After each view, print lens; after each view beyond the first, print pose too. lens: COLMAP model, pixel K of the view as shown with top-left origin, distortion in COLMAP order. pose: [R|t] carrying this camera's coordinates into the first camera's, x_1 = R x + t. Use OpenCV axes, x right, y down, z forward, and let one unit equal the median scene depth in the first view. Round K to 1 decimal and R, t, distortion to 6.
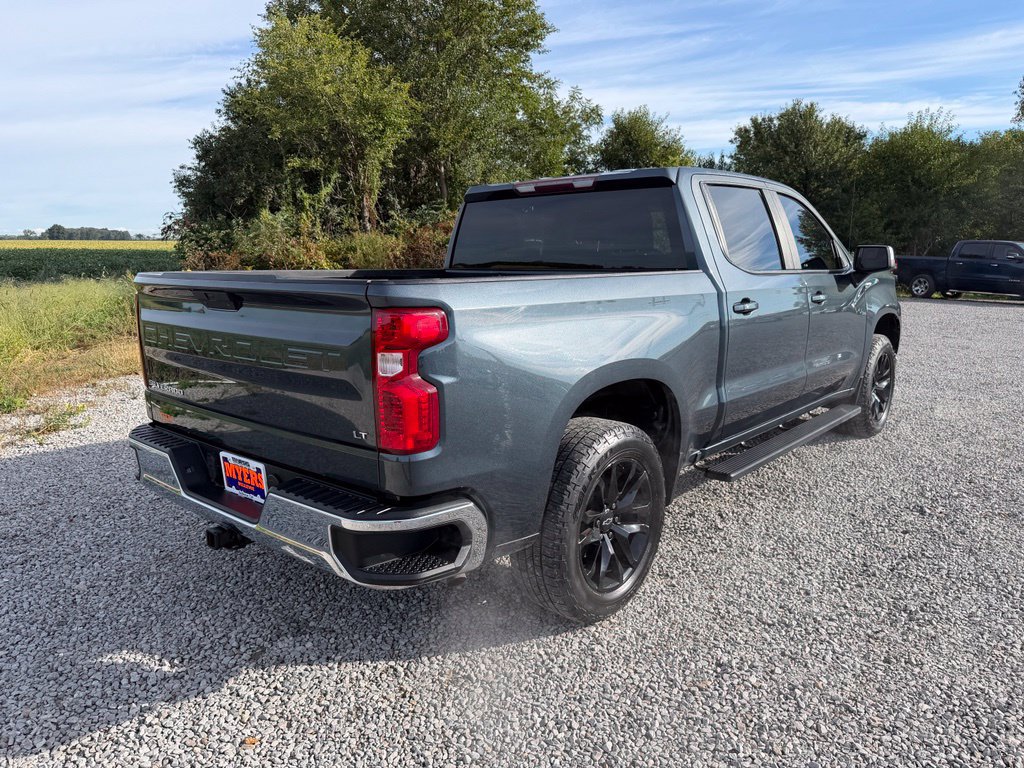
lens RADIAL K [[728.7, 0, 508.2], [0, 728.7, 382.6], [0, 0, 1]] dist [0.000848, -0.008344]
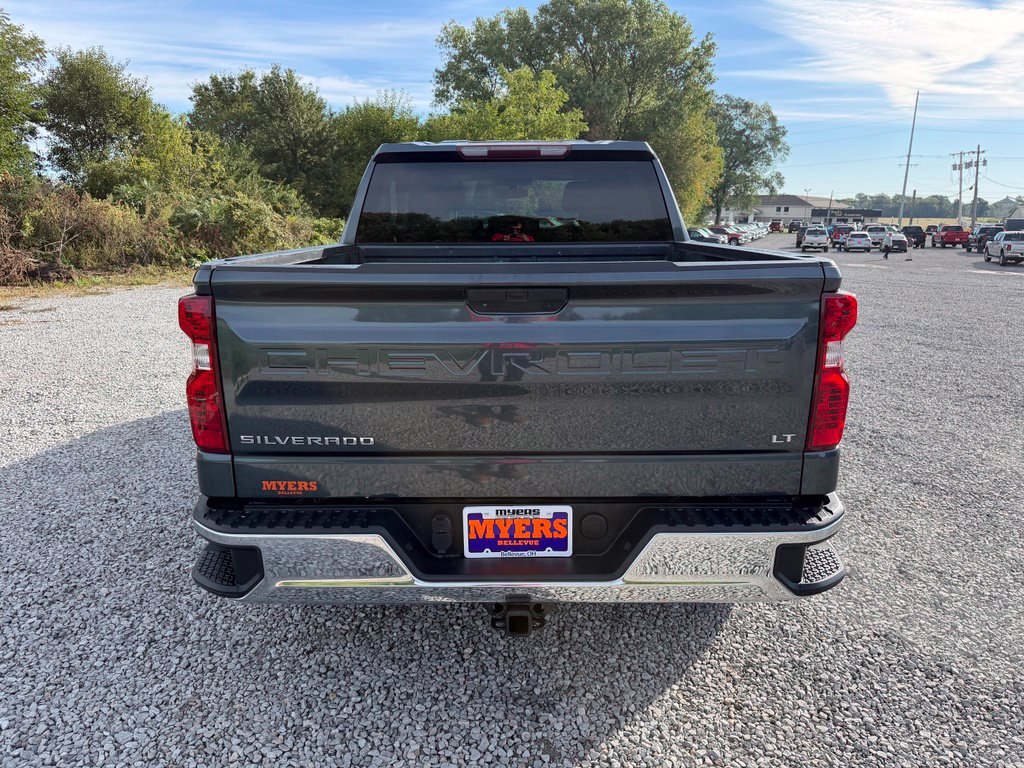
lens RADIAL K [[728.7, 0, 511.9], [0, 728.7, 381.2], [0, 0, 1]] dist [0.000848, -0.008344]
pose [[0.765051, -0.133648, 0.629949, -0.542035], [0.105579, 0.991022, 0.082029, -0.056322], [-0.635256, 0.003753, 0.772292, 0.282399]]
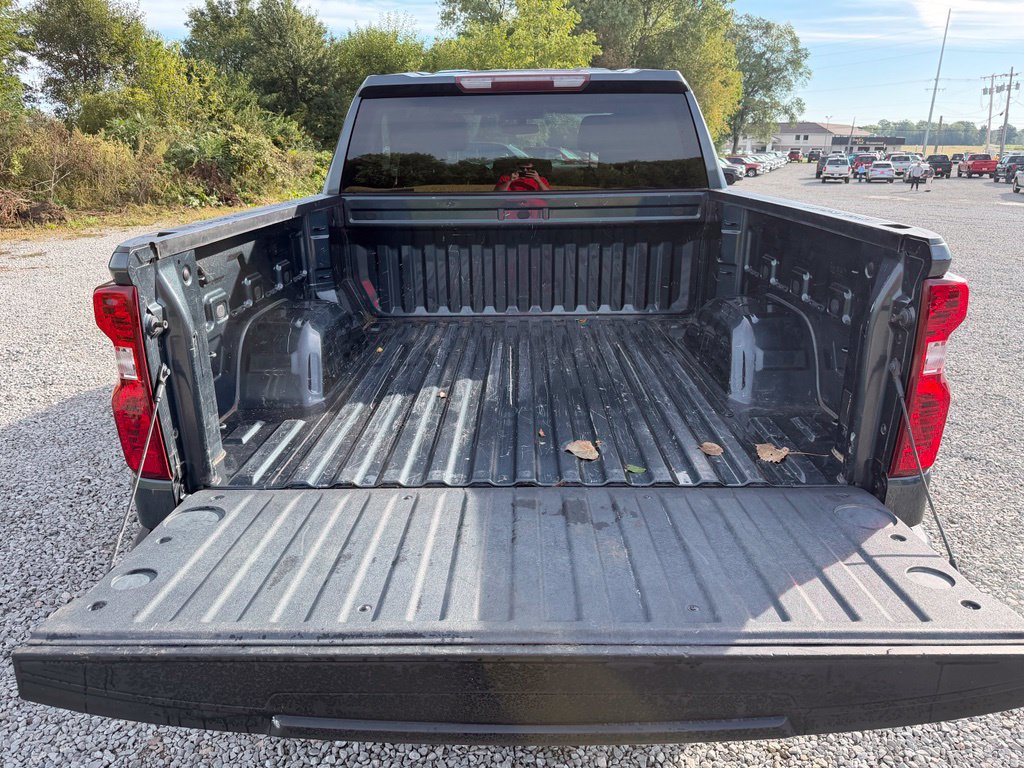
lens RADIAL K [[728.7, 0, 507.5], [0, 728.7, 385.1], [0, 0, 1]] dist [0.000848, -0.008344]
pose [[0.776751, -0.192328, 0.599723, -0.484357], [0.109332, 0.978951, 0.172341, -0.080423], [-0.620246, -0.068297, 0.781429, 0.346893]]
